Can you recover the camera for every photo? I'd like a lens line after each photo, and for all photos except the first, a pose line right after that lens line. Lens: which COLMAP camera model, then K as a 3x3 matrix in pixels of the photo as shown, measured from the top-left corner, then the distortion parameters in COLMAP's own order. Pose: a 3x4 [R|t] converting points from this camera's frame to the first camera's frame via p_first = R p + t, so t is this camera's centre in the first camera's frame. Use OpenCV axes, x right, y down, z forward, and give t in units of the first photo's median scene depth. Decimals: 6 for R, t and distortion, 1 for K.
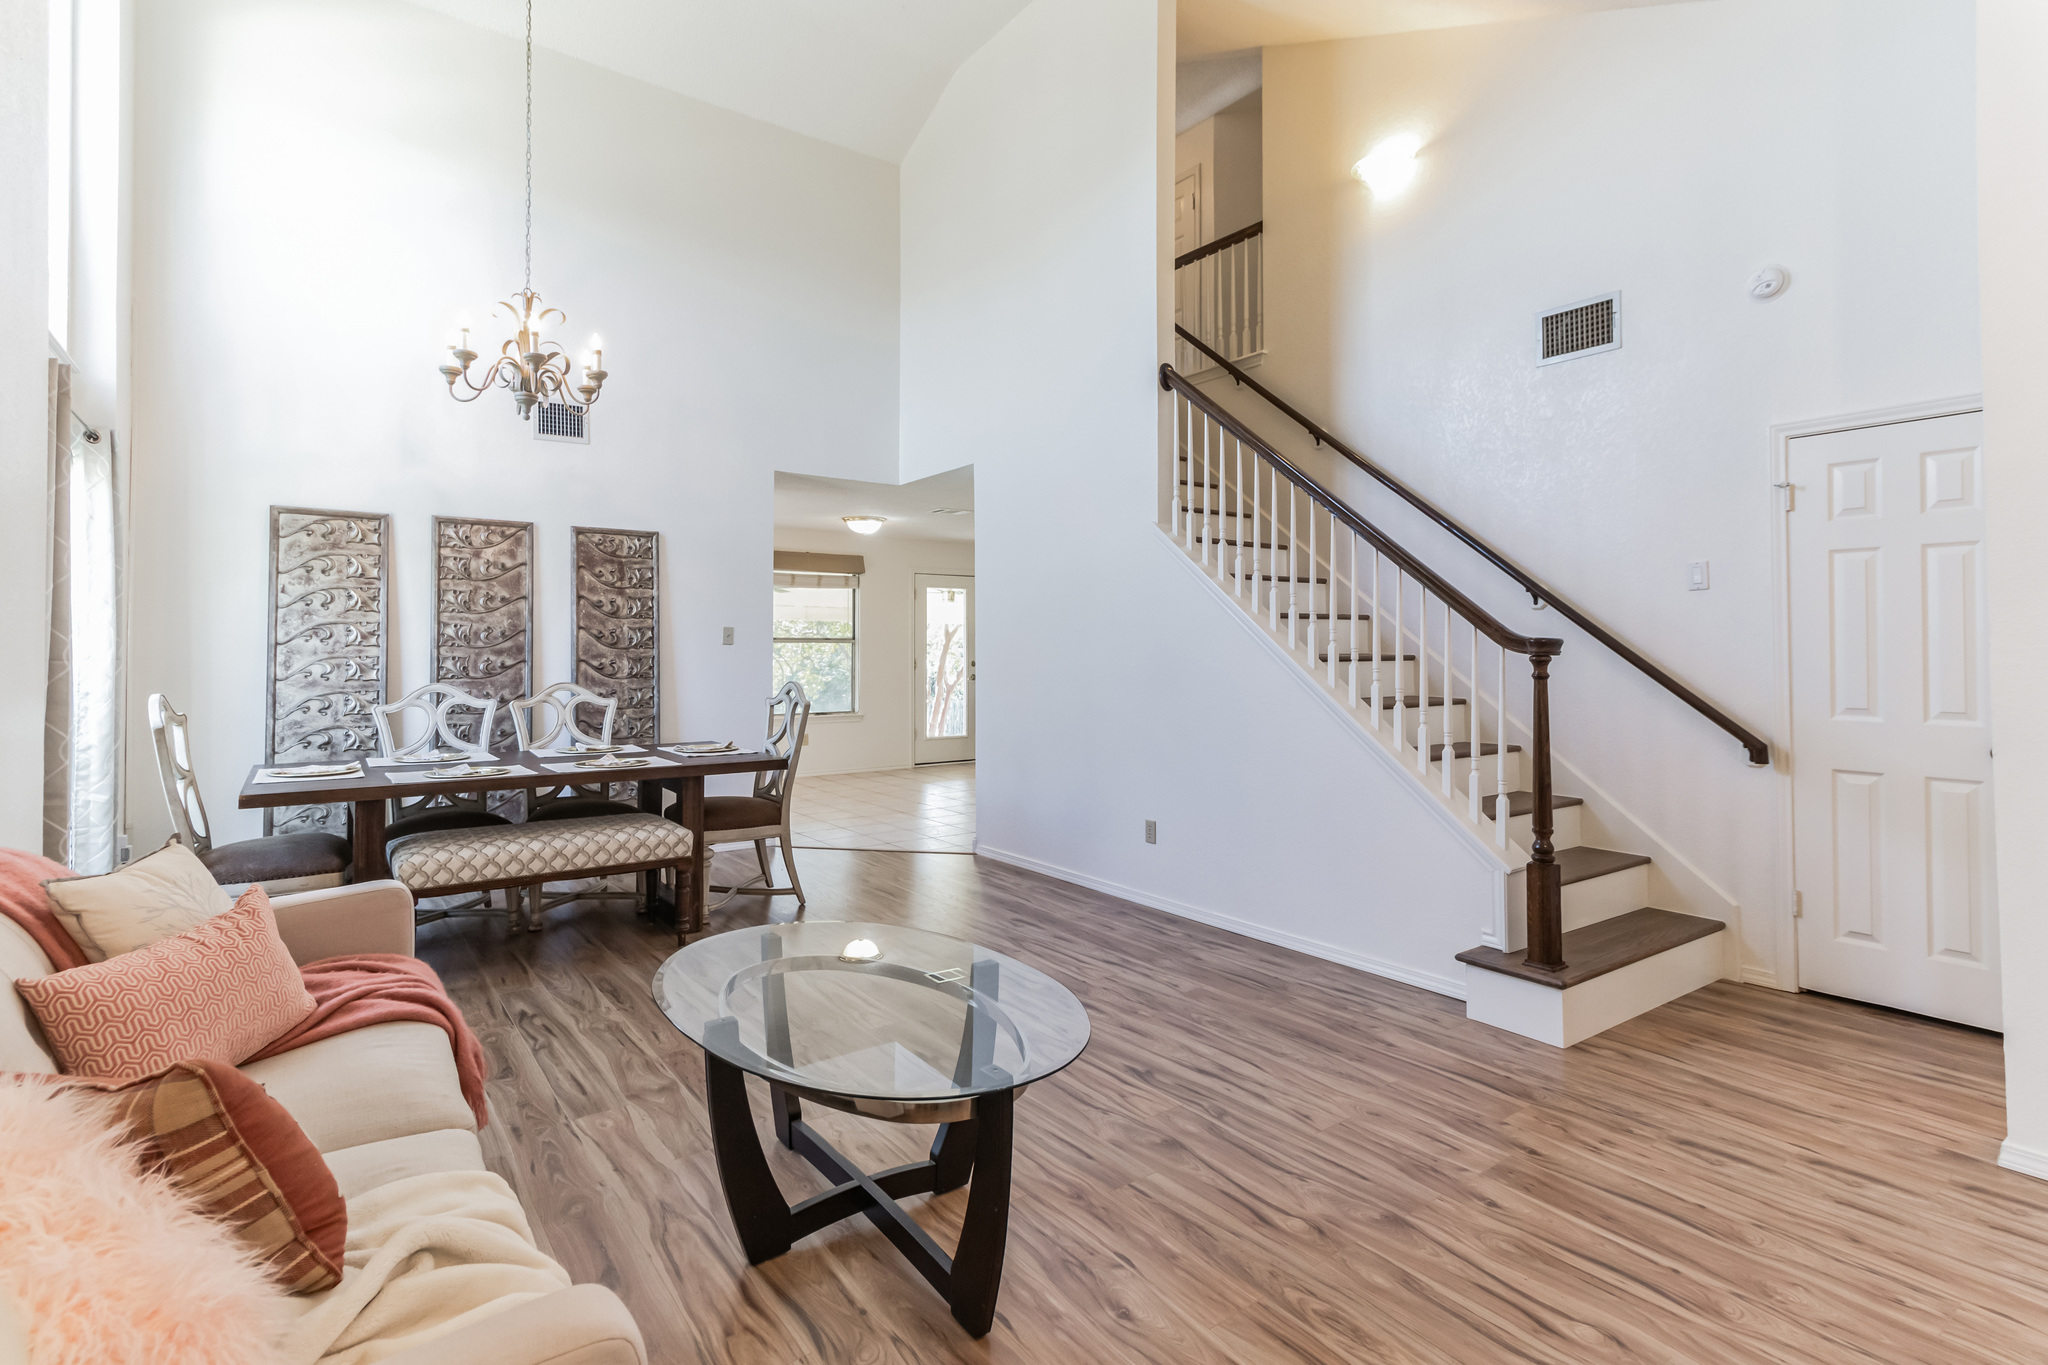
lens RADIAL K [[1003.8, 0, 1043.2], [0, 1003.8, 650.7], [0, 0, 1]] dist [0.013517, -0.001190]
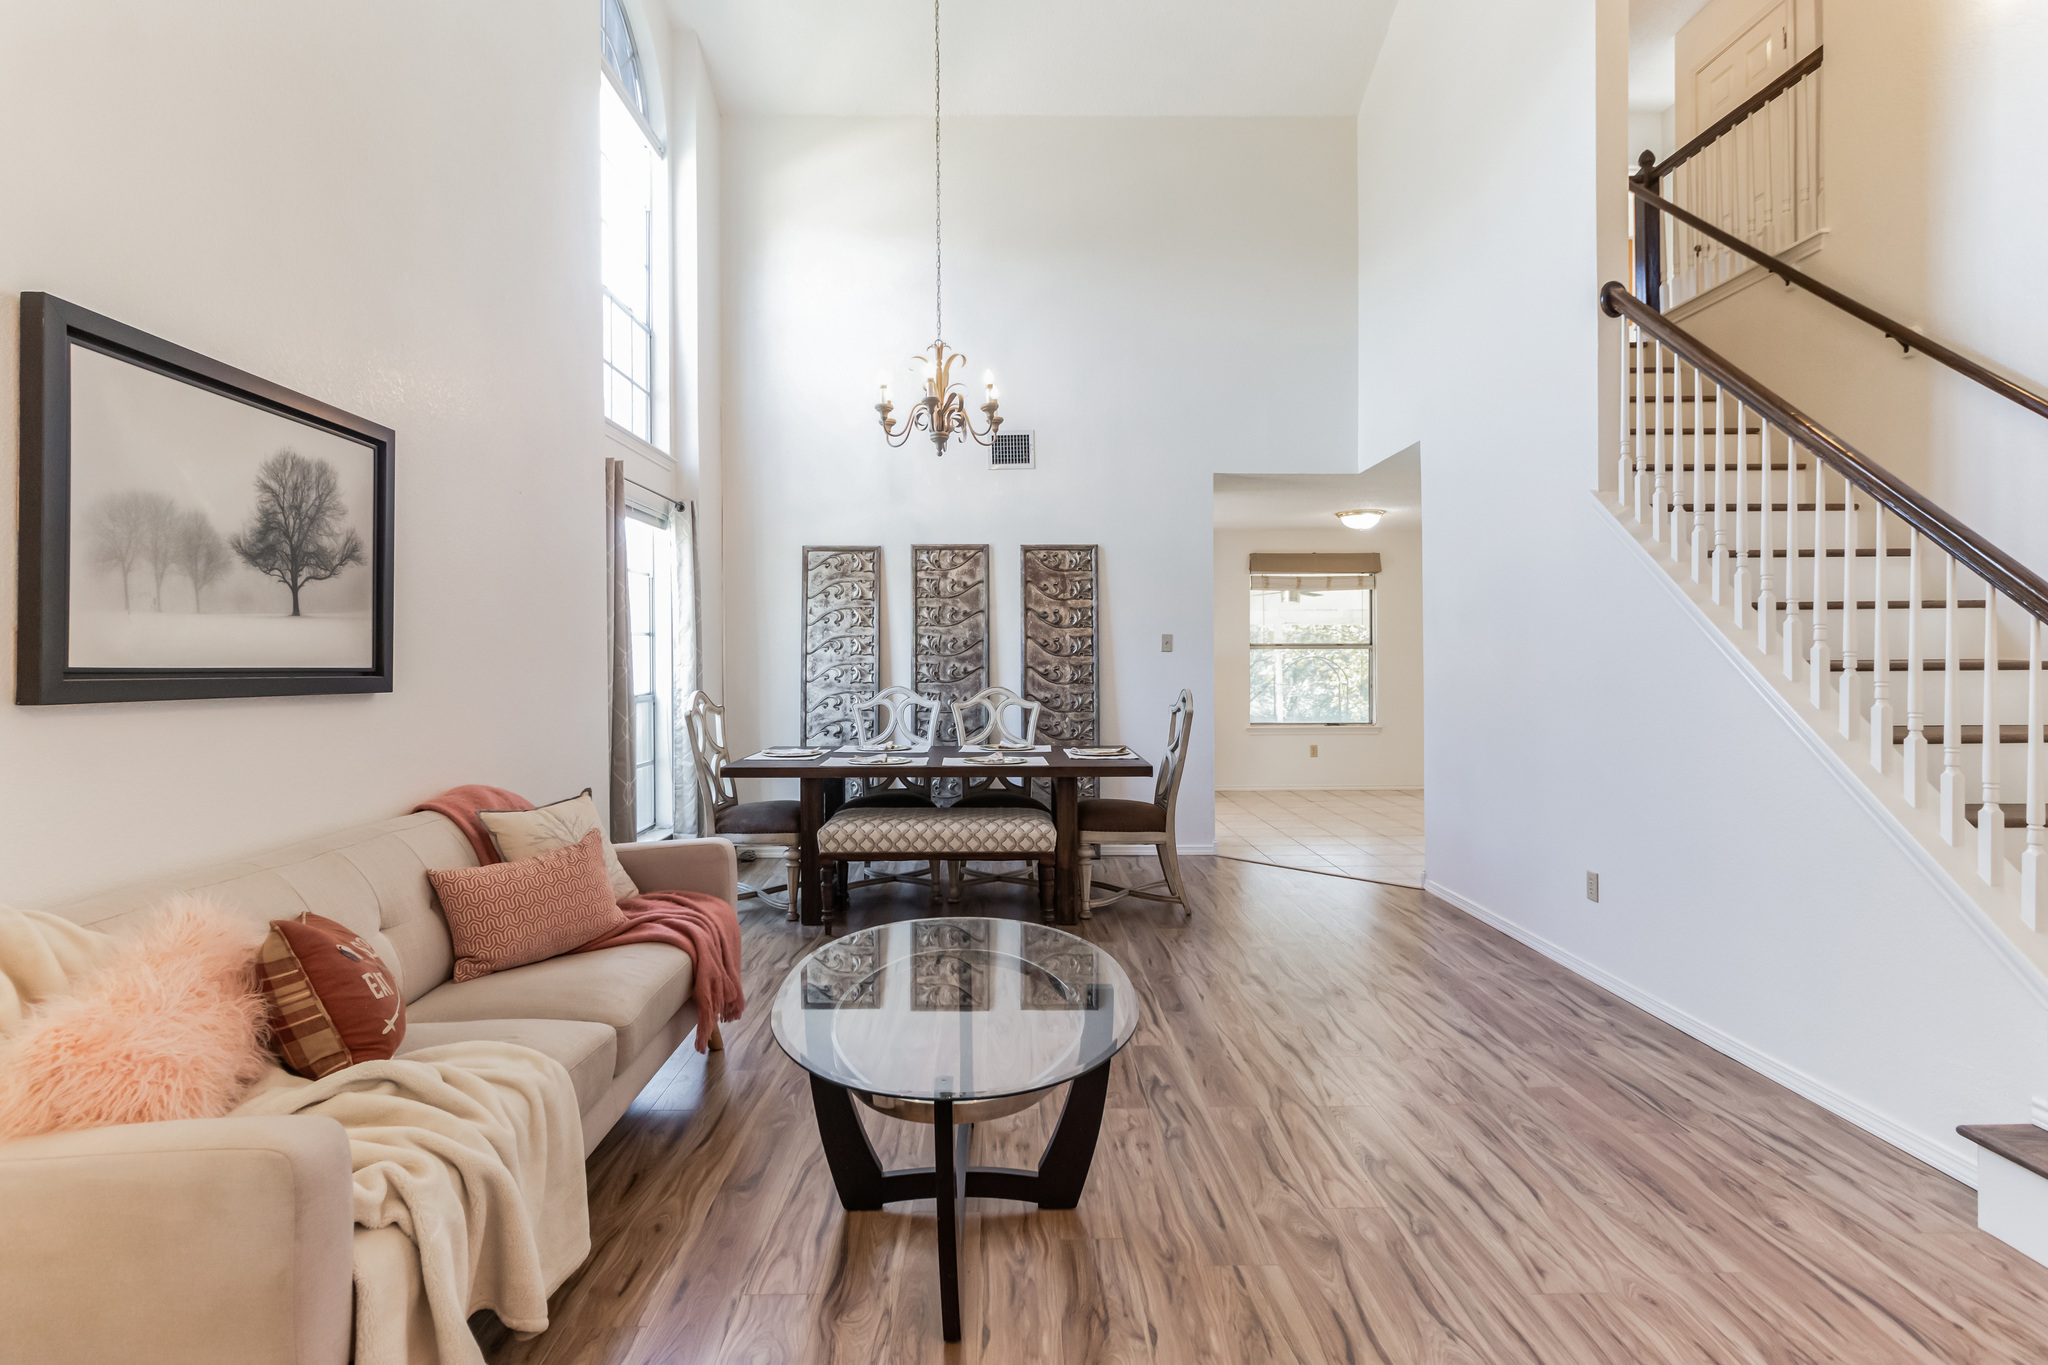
lens RADIAL K [[1040.8, 0, 1025.0], [0, 1040.8, 689.1], [0, 0, 1]] dist [-0.003124, -0.002531]
pose [[0.806706, 0.014977, -0.590764, 0.250211], [0.003414, 0.999544, 0.030002, -0.000145], [0.590944, -0.026220, 0.806287, 0.094372]]
